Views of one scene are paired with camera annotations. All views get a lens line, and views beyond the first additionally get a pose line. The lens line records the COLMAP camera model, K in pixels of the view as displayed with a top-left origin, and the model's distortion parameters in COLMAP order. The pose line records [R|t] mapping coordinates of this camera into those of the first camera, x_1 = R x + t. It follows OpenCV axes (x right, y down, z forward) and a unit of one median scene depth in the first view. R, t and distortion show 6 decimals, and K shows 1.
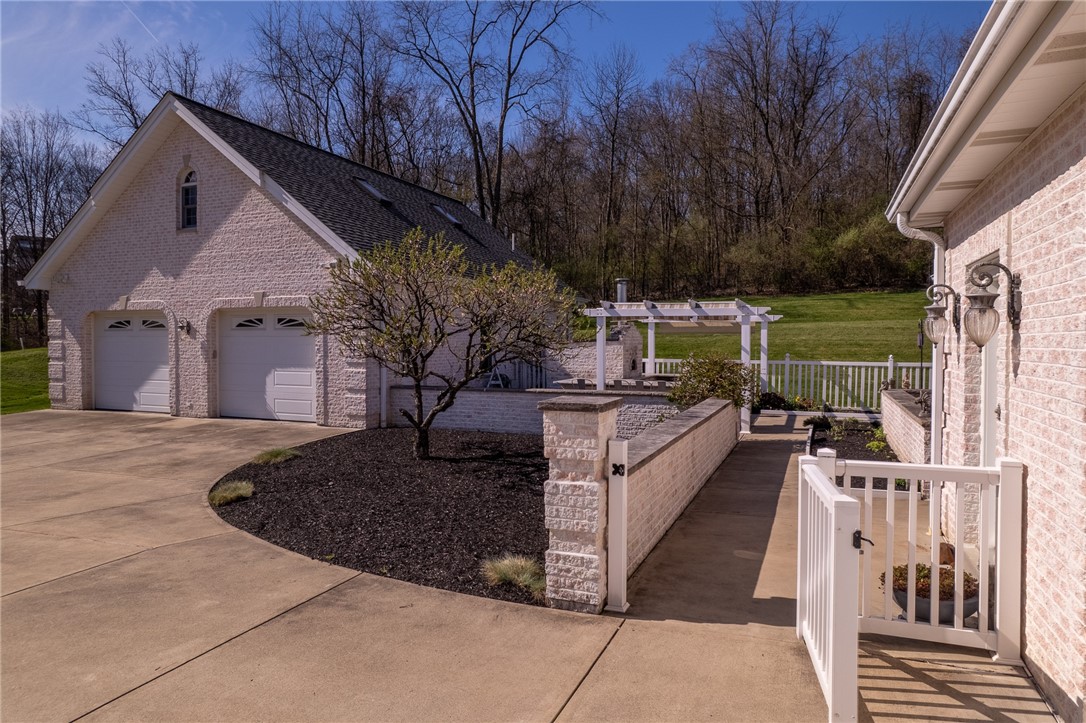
lens RADIAL K [[702.8, 0, 547.8], [0, 702.8, 359.1], [0, 0, 1]] dist [-0.042294, 0.025617]
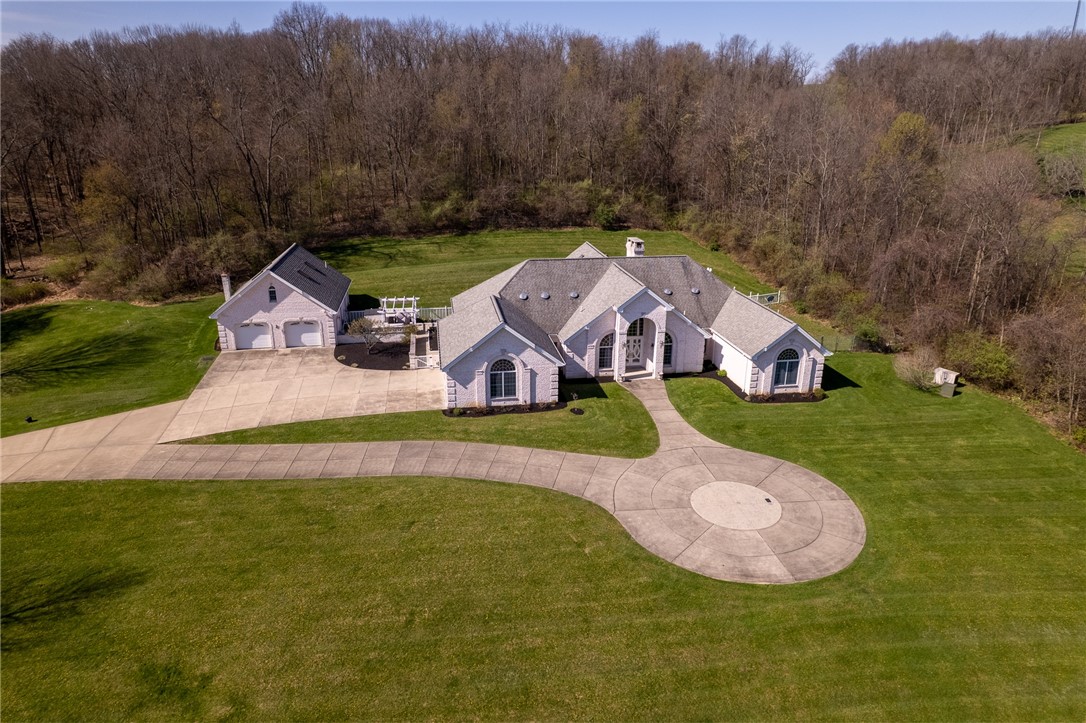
lens RADIAL K [[702.8, 0, 539.6], [0, 702.8, 365.6], [0, 0, 1]] dist [-0.042294, 0.025617]
pose [[0.856653, -0.170607, 0.486867, -1.298178], [0.007543, 0.947777, 0.318846, -1.158700], [-0.515838, -0.269467, 0.813202, -3.215144]]
